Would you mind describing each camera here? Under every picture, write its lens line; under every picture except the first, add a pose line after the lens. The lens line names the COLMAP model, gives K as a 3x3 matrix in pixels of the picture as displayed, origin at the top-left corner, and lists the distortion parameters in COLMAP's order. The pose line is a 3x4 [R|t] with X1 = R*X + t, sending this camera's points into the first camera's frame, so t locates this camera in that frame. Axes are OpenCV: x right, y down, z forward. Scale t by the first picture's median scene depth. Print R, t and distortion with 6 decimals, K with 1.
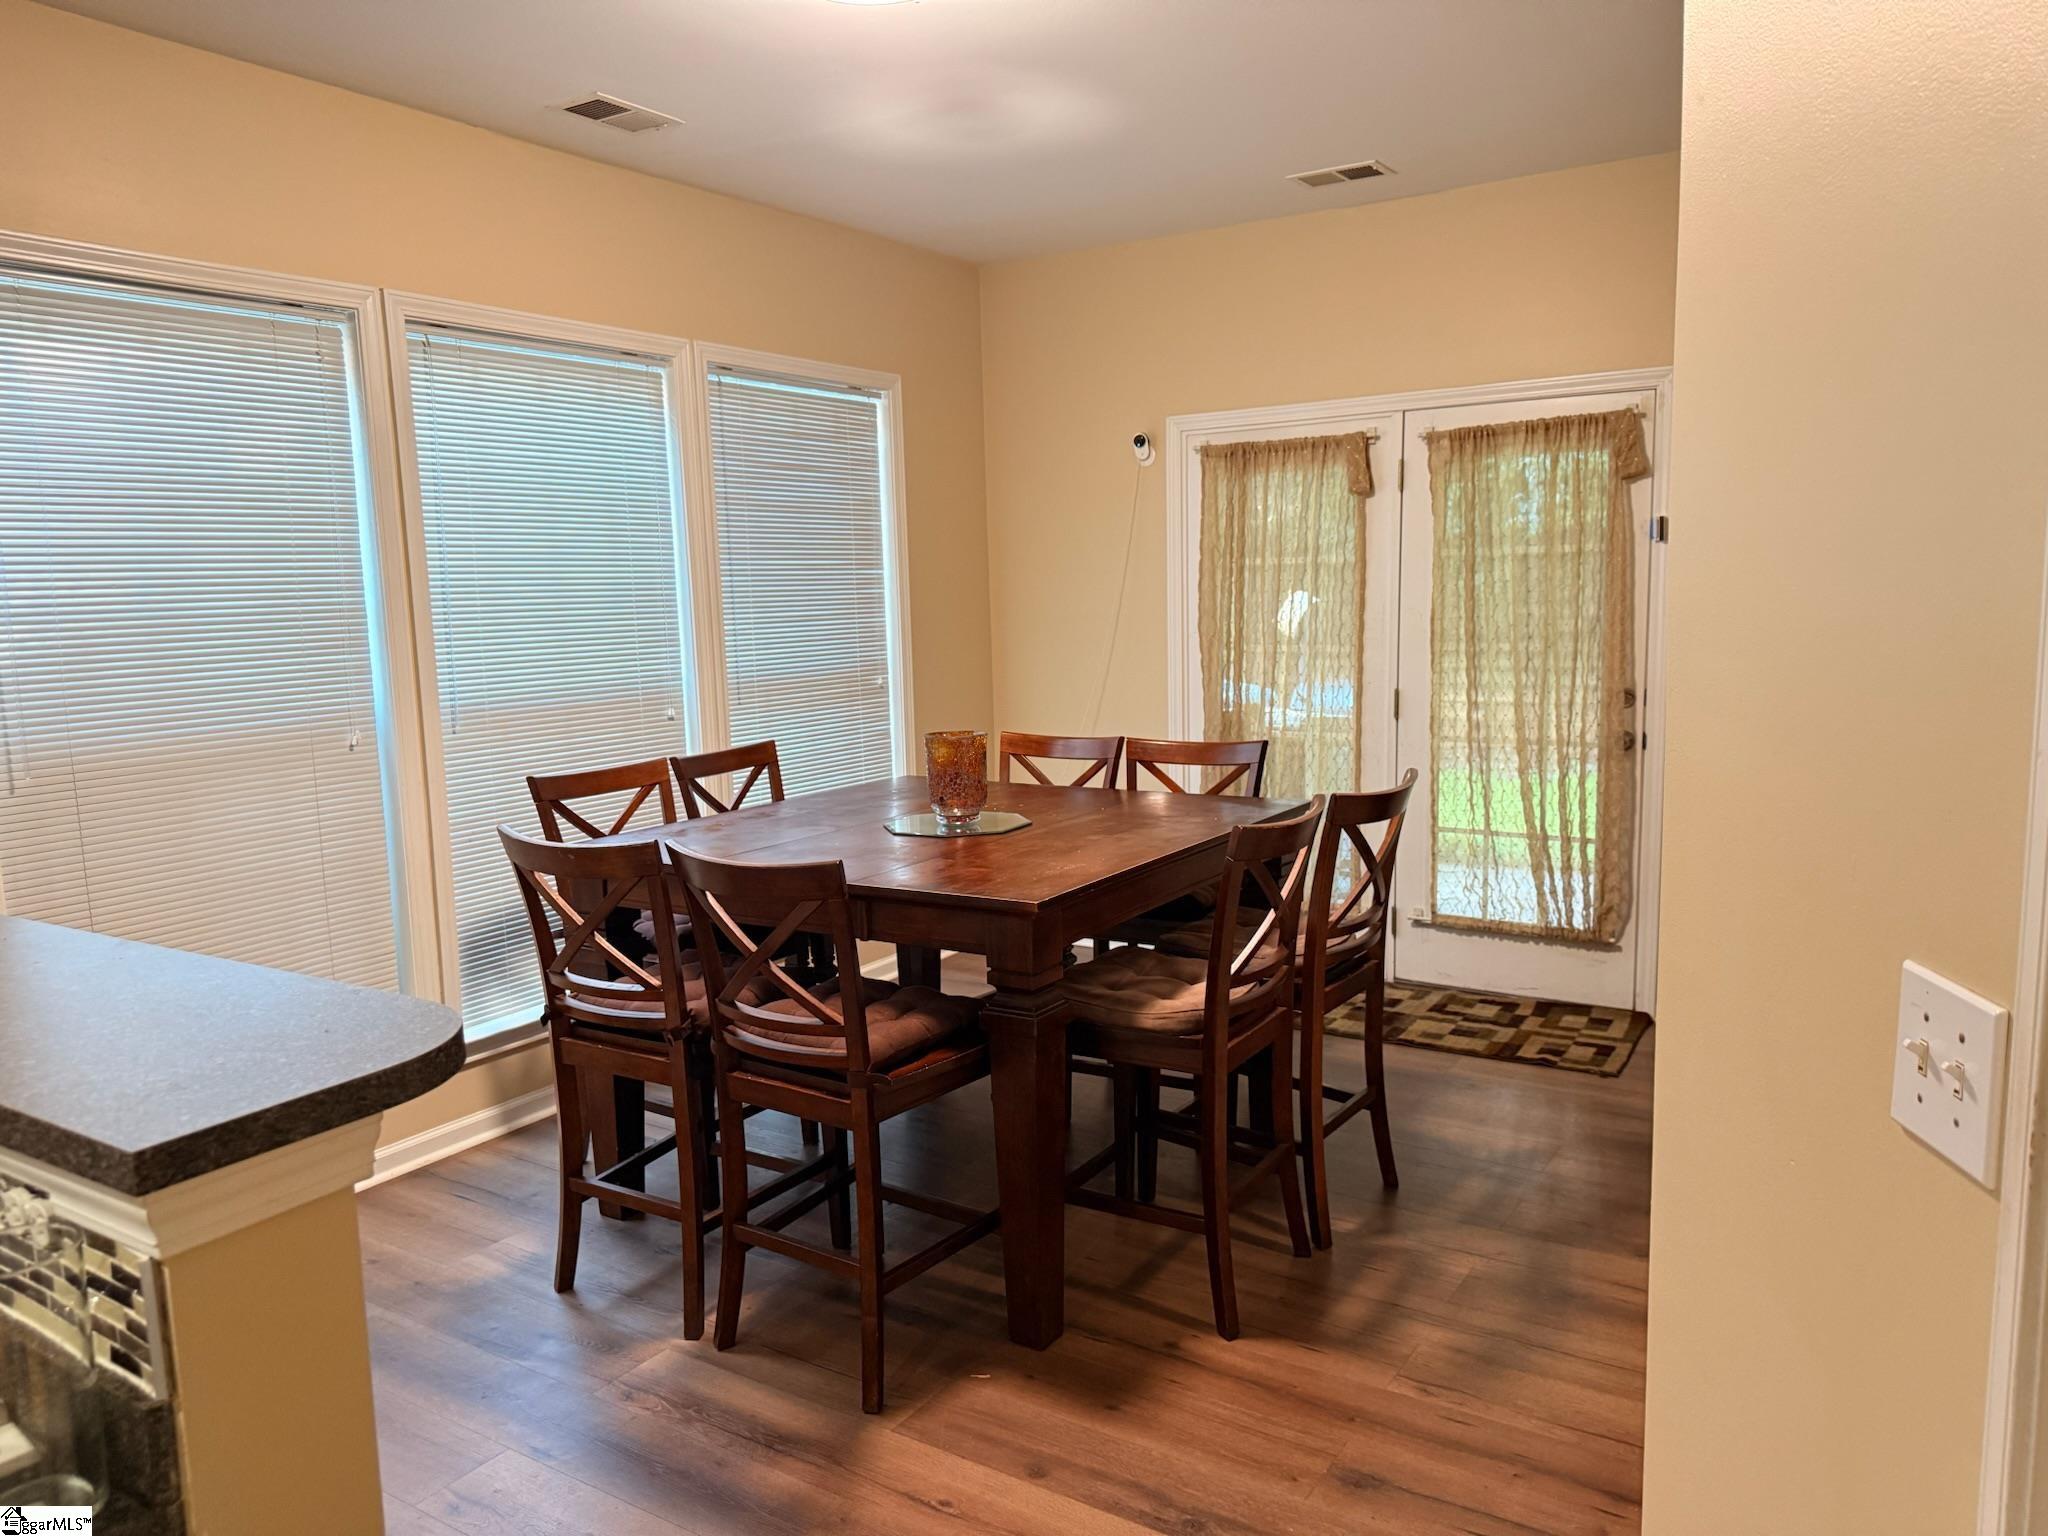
lens RADIAL K [[1455.5, 0, 1007.1], [0, 1455.5, 813.0], [0, 0, 1]] dist [0.060323, -0.080961]
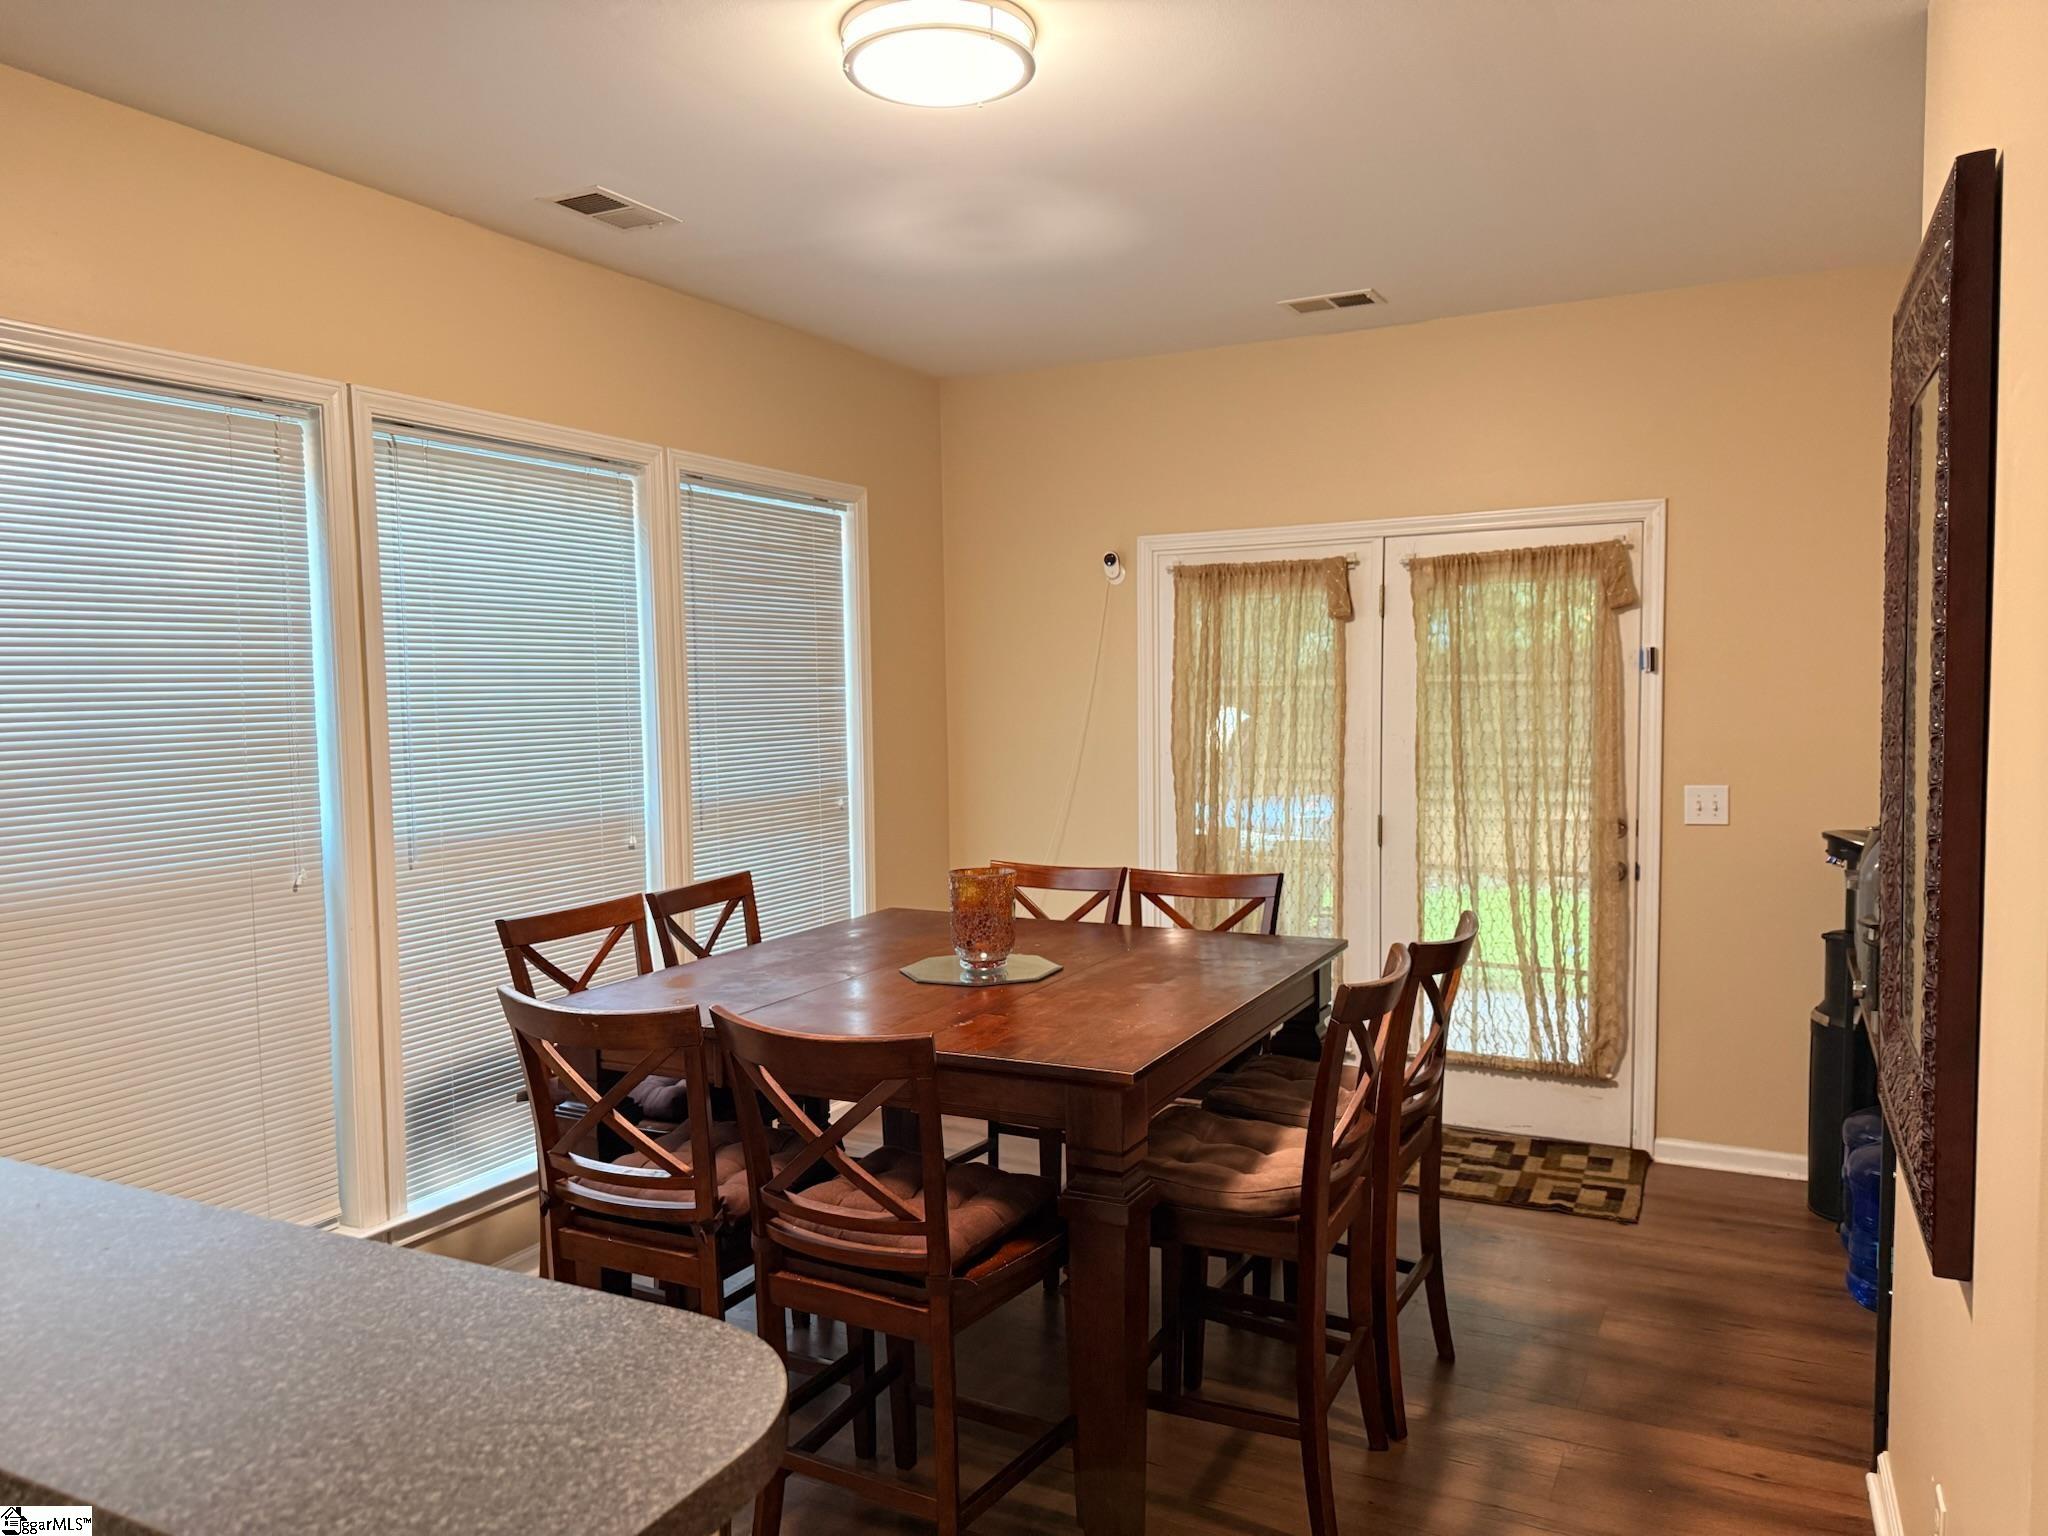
lens RADIAL K [[1455.5, 0, 1006.3], [0, 1455.5, 812.2], [0, 0, 1]] dist [0.060323, -0.080961]
pose [[0.995407, 0.003783, 0.095663, -0.084315], [0.002935, 0.997543, -0.069990, -0.021694], [-0.095692, 0.069949, 0.992950, 0.060859]]
